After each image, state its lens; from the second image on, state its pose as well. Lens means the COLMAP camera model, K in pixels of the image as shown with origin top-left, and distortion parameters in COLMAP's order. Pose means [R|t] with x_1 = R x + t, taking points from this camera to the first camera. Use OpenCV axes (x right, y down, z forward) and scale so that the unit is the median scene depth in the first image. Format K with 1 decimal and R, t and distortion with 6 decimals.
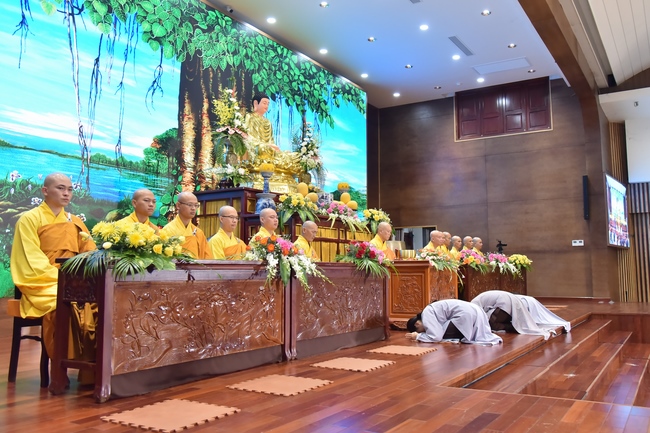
lens RADIAL K [[571.0, 0, 349.8], [0, 571.0, 200.9], [0, 0, 1]] dist [-0.032190, 0.010960]
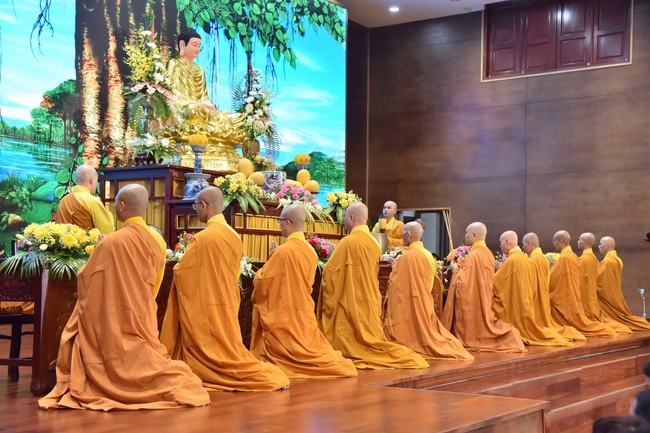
lens RADIAL K [[1001.9, 0, 325.0], [0, 1001.9, 216.5], [0, 0, 1]] dist [0.361593, 0.016004]
pose [[0.999722, 0.008363, -0.022023, 0.044994], [-0.006910, 0.997844, 0.065272, -0.034905], [0.022521, -0.065102, 0.997624, -0.291051]]
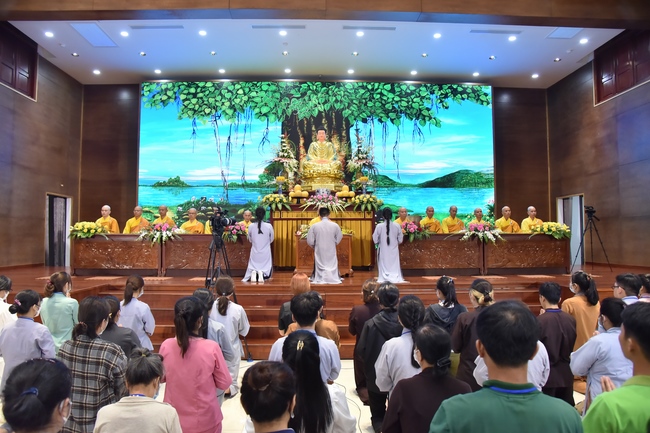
lens RADIAL K [[445.2, 0, 318.8], [0, 445.2, 219.5], [0, 0, 1]] dist [-0.109379, 0.061486]
pose [[0.530222, -0.036874, -0.847056, 0.819601], [0.101788, 0.994597, 0.020419, 0.038607], [0.841726, -0.097047, 0.531111, 0.292523]]
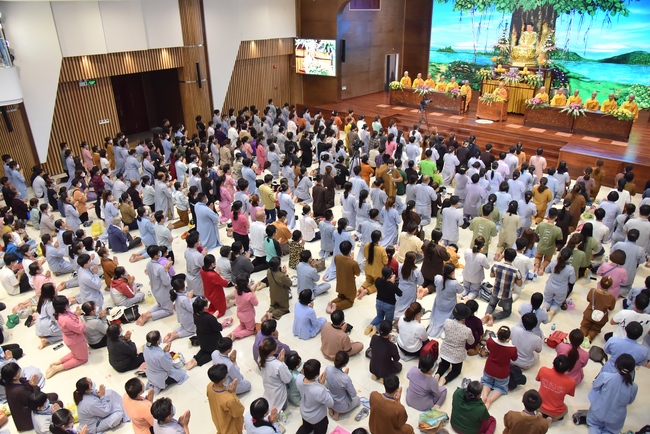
lens RADIAL K [[445.2, 0, 318.8], [0, 445.2, 220.0], [0, 0, 1]] dist [-0.109379, 0.061486]
pose [[-0.206766, 0.423998, -0.881745, 1.962124], [0.136887, 0.904892, 0.403029, -0.270285], [0.968767, -0.037366, -0.245141, 0.487459]]
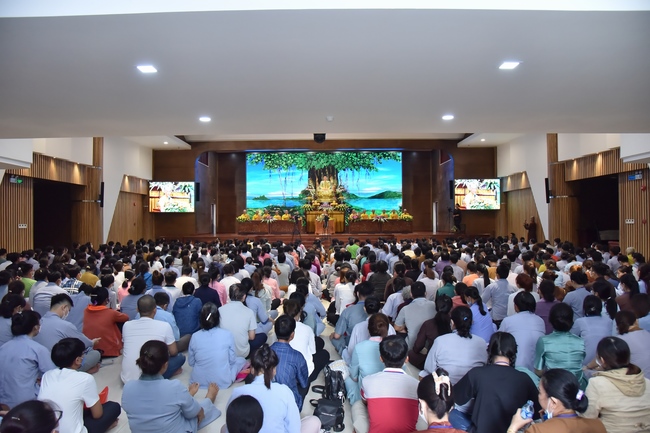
lens RADIAL K [[445.2, 0, 318.8], [0, 445.2, 219.5], [0, 0, 1]] dist [-0.109379, 0.061486]
pose [[0.499125, -0.007149, -0.866501, 2.226034], [0.111780, 0.992142, 0.056202, -0.059705], [0.859290, -0.124910, 0.496002, -0.504241]]
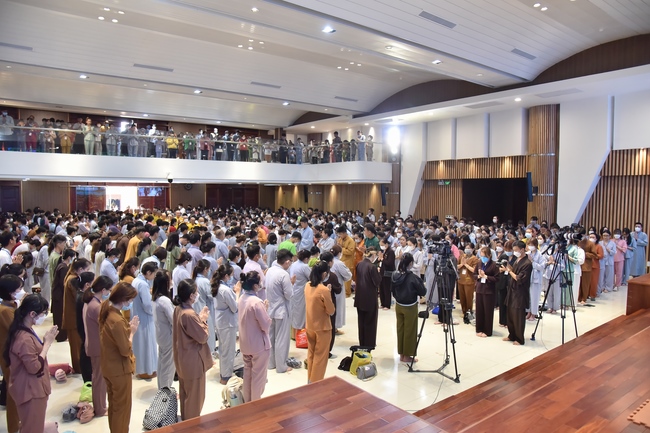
lens RADIAL K [[445.2, 0, 318.8], [0, 445.2, 219.5], [0, 0, 1]] dist [-0.109379, 0.061486]
pose [[-0.922340, -0.025066, 0.385565, 0.379305], [-0.048327, 0.997541, -0.050754, 0.063266], [-0.383345, -0.065446, -0.921284, 1.258749]]
